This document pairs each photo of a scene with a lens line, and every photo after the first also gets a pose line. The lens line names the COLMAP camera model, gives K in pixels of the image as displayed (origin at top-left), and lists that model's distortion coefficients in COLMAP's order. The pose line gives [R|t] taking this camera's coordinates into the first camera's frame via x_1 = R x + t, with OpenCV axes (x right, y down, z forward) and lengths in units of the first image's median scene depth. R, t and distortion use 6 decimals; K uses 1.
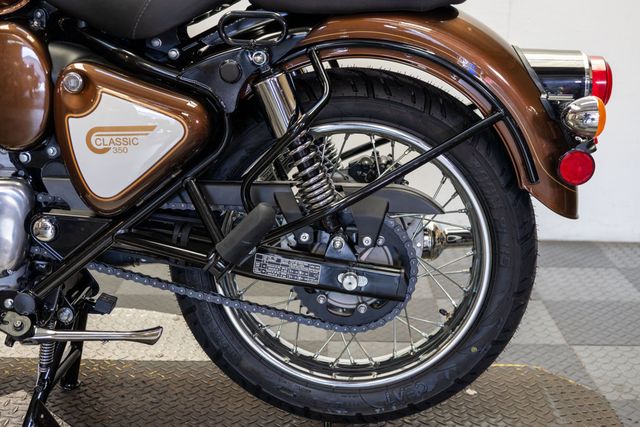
lens RADIAL K [[920.8, 0, 321.9], [0, 920.8, 229.5], [0, 0, 1]] dist [-0.002786, -0.025604]
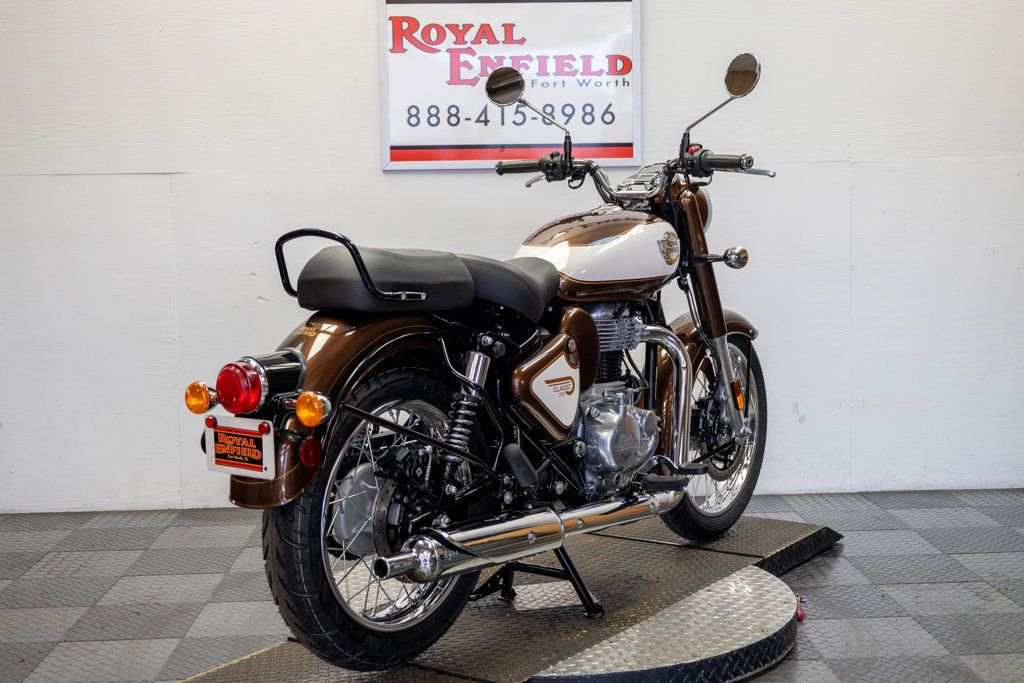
lens RADIAL K [[1396.1, 0, 512.7], [0, 1396.1, 333.5], [0, 0, 1]] dist [0.012705, -0.159726]
pose [[0.998604, -0.035119, 0.039454, -0.546858], [0.041988, 0.980970, -0.189565, 0.257376], [-0.032046, 0.190957, 0.981075, -1.246851]]
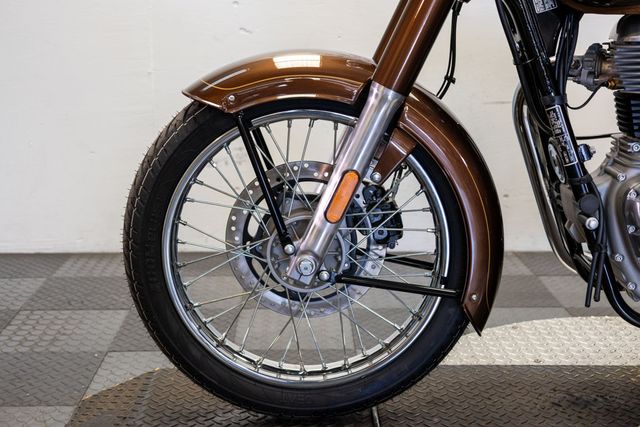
lens RADIAL K [[920.8, 0, 321.9], [0, 920.8, 229.5], [0, 0, 1]] dist [-0.002786, -0.025604]
pose [[0.999284, -0.017352, 0.033618, -0.917908], [0.018600, 0.999136, -0.037161, 0.033533], [-0.032944, 0.037760, 0.998744, 0.023382]]
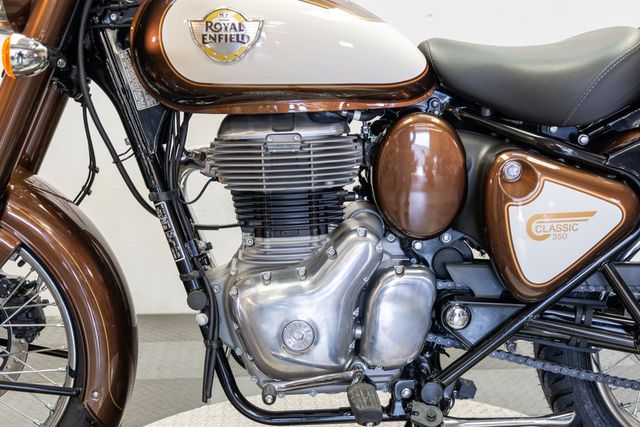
lens RADIAL K [[920.8, 0, 321.9], [0, 920.8, 229.5], [0, 0, 1]] dist [-0.002786, -0.025604]
pose [[0.996800, -0.031184, 0.073609, -0.519720], [0.036056, 0.997181, -0.065808, -0.034060], [-0.071349, 0.068252, 0.995114, 0.010012]]
